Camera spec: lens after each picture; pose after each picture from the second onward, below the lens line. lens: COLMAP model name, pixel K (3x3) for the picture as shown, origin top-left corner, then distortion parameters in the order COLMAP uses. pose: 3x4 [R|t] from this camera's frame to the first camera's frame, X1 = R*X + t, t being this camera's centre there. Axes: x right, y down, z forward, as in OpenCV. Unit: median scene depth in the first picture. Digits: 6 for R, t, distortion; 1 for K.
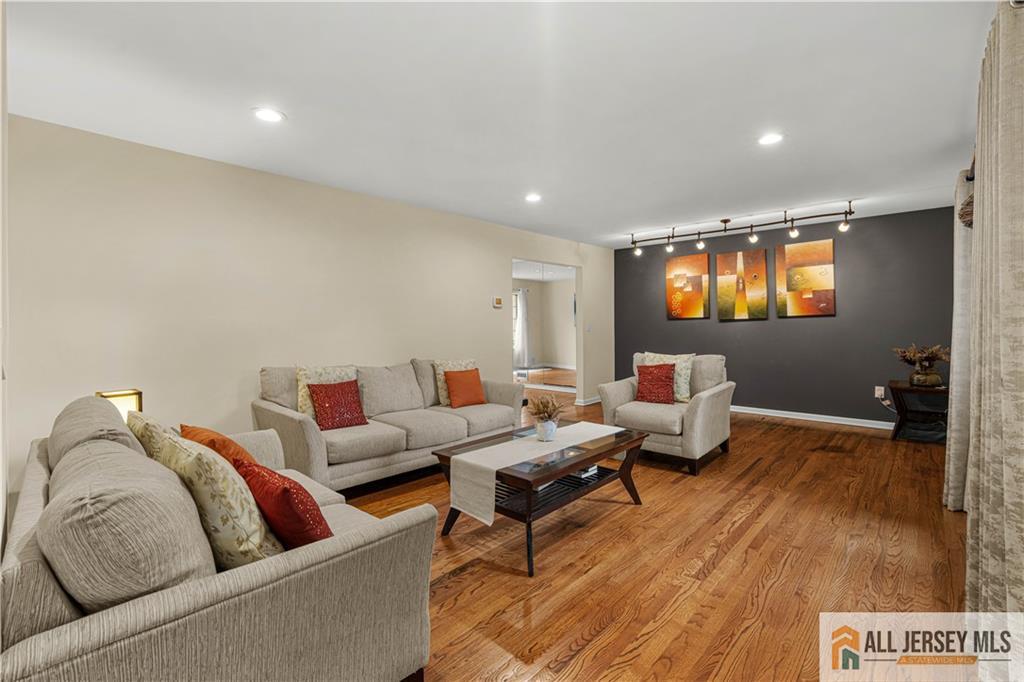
lens RADIAL K [[452.8, 0, 503.1], [0, 452.8, 328.8], [0, 0, 1]] dist [-0.001042, -0.000143]
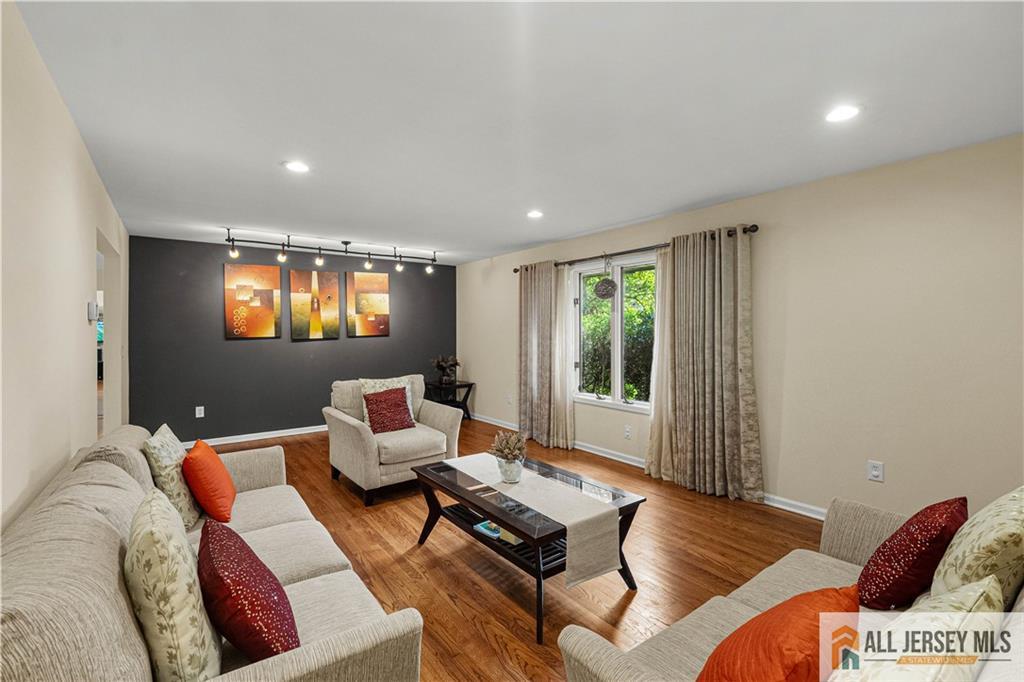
lens RADIAL K [[452.8, 0, 503.1], [0, 452.8, 328.8], [0, 0, 1]] dist [-0.001042, -0.000143]
pose [[0.186127, 0.012119, 0.982451, -0.390835], [0.015136, 0.999770, -0.015200, -0.022166], [-0.982409, 0.017700, 0.185901, 0.420647]]
